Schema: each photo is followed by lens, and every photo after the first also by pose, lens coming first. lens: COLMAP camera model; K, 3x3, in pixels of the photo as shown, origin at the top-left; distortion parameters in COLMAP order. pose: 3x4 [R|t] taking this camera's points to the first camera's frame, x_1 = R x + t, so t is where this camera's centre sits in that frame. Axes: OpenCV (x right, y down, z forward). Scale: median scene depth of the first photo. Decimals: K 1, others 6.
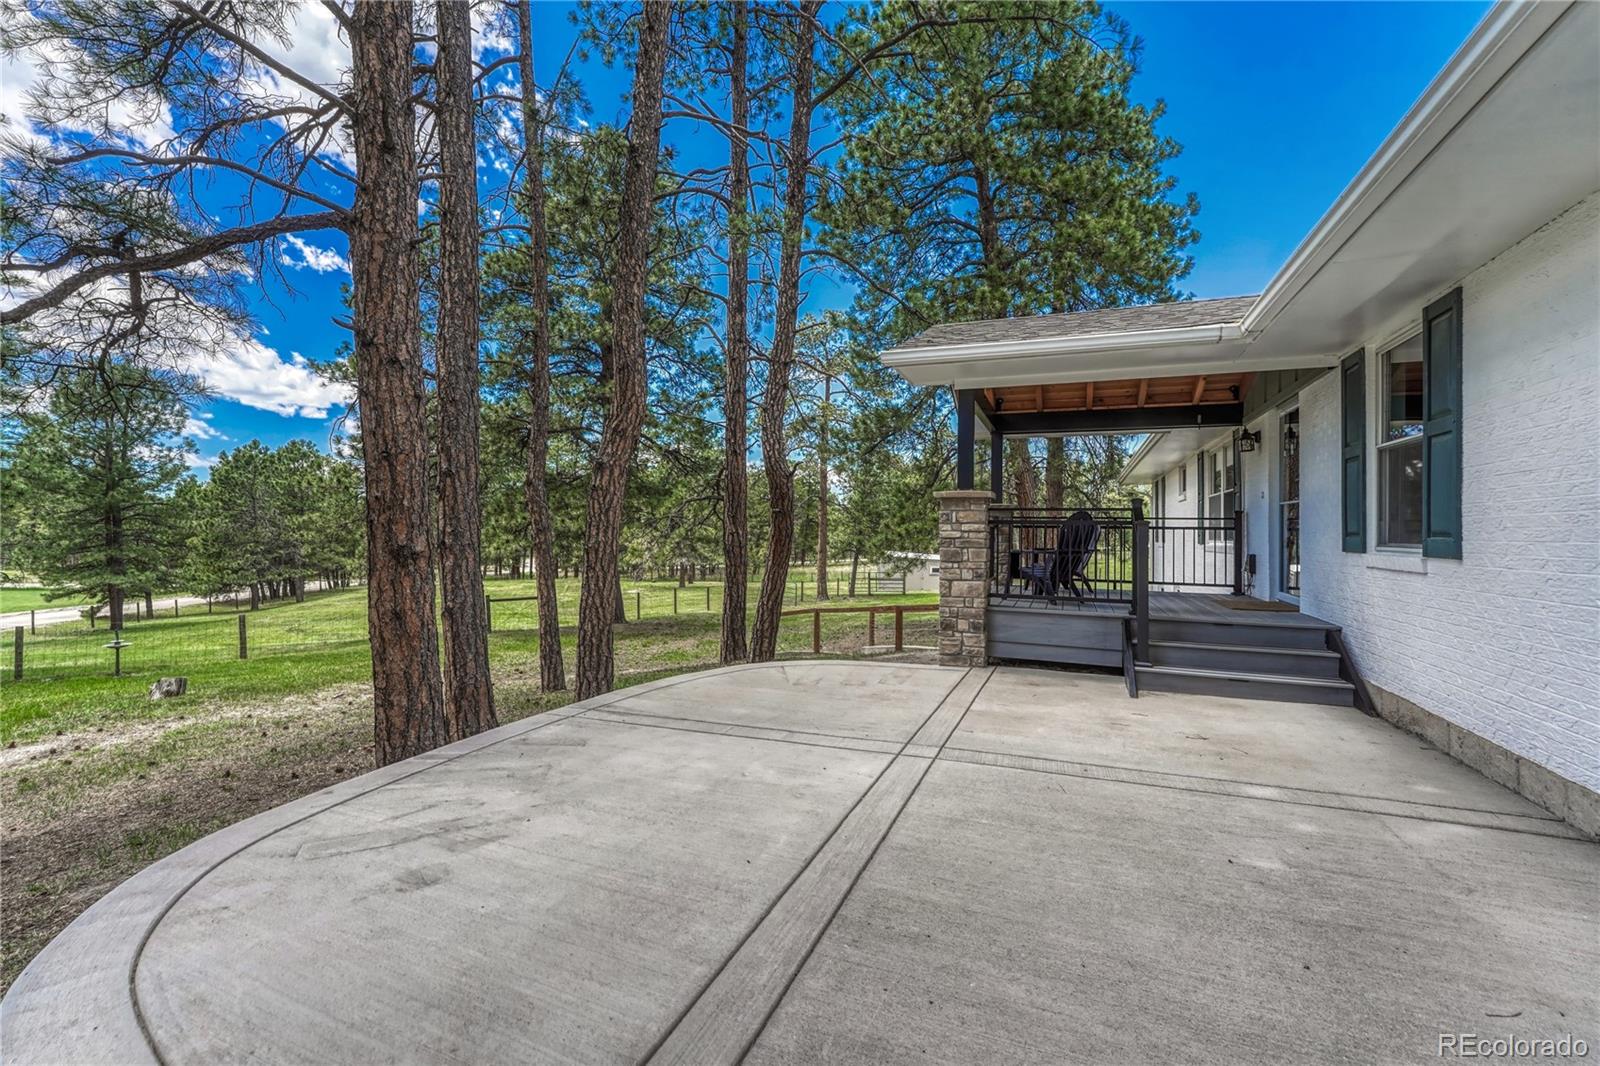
lens RADIAL K [[651.0, 0, 803.8], [0, 651.0, 530.9], [0, 0, 1]] dist [-0.000683, -0.000089]
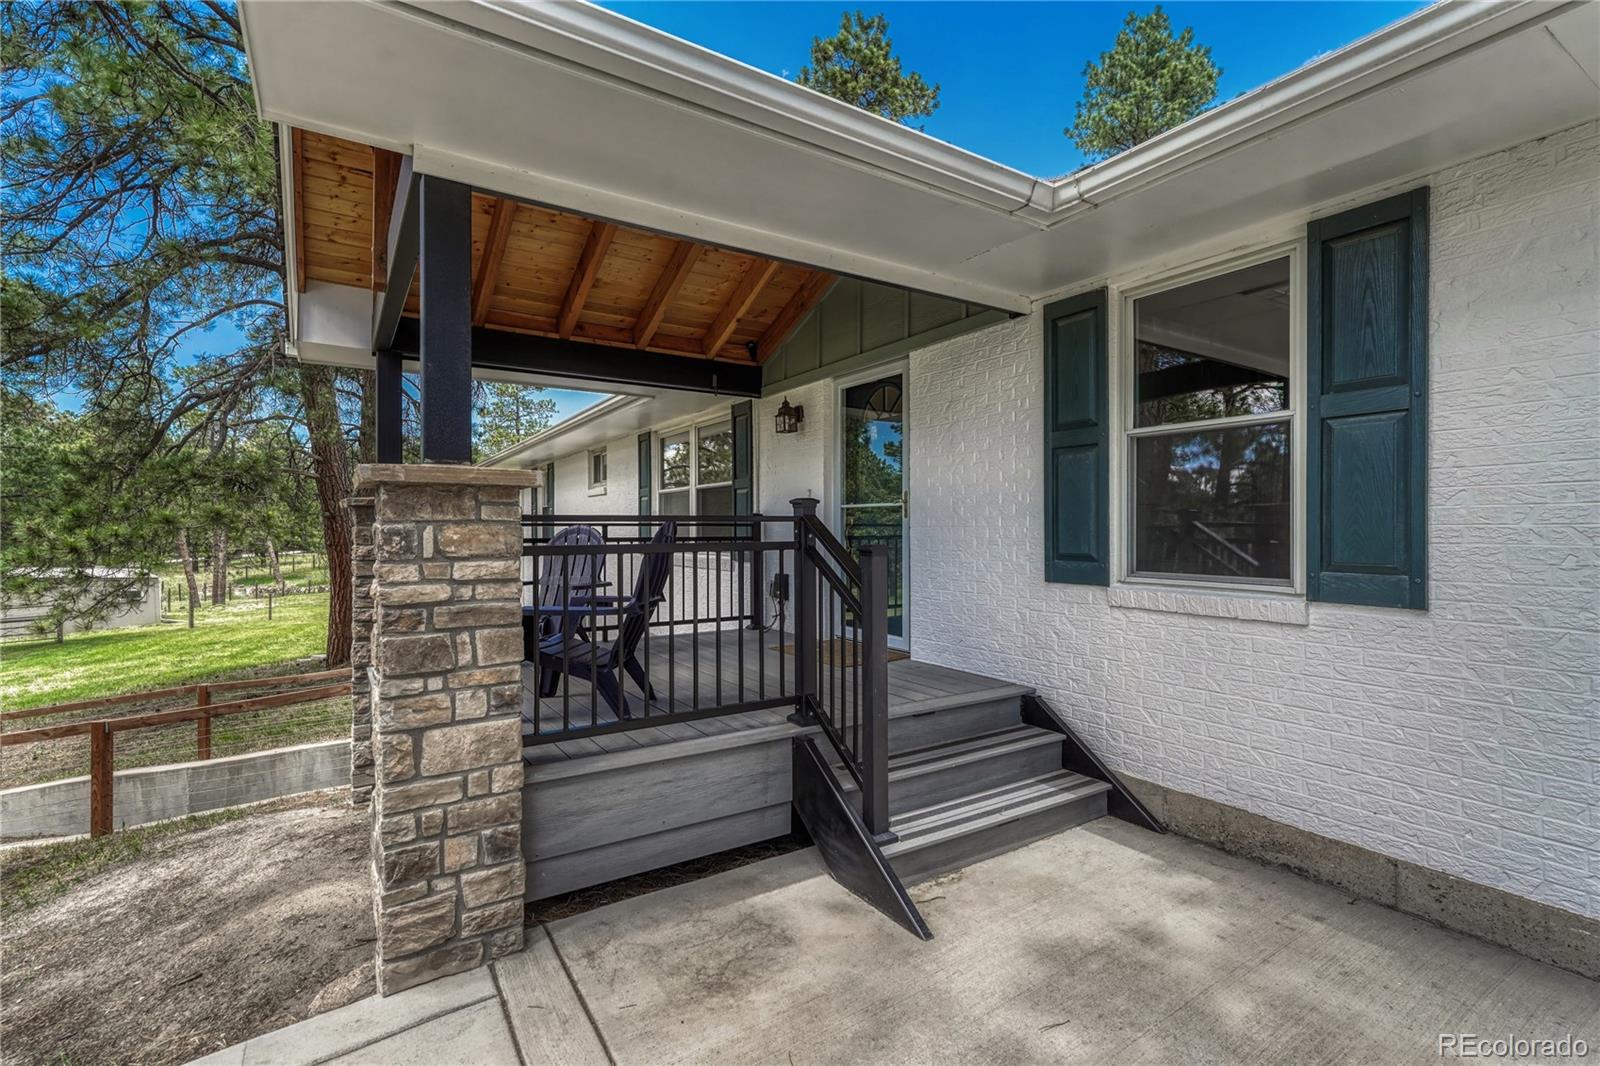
lens RADIAL K [[730.8, 0, 798.2], [0, 730.8, 523.8], [0, 0, 1]] dist [-0.001394, 0.000150]
pose [[0.578016, -0.010754, 0.815954, 0.033272], [0.011425, 0.999922, 0.005086, -0.030223], [-0.815945, 0.006383, 0.578094, 0.629314]]
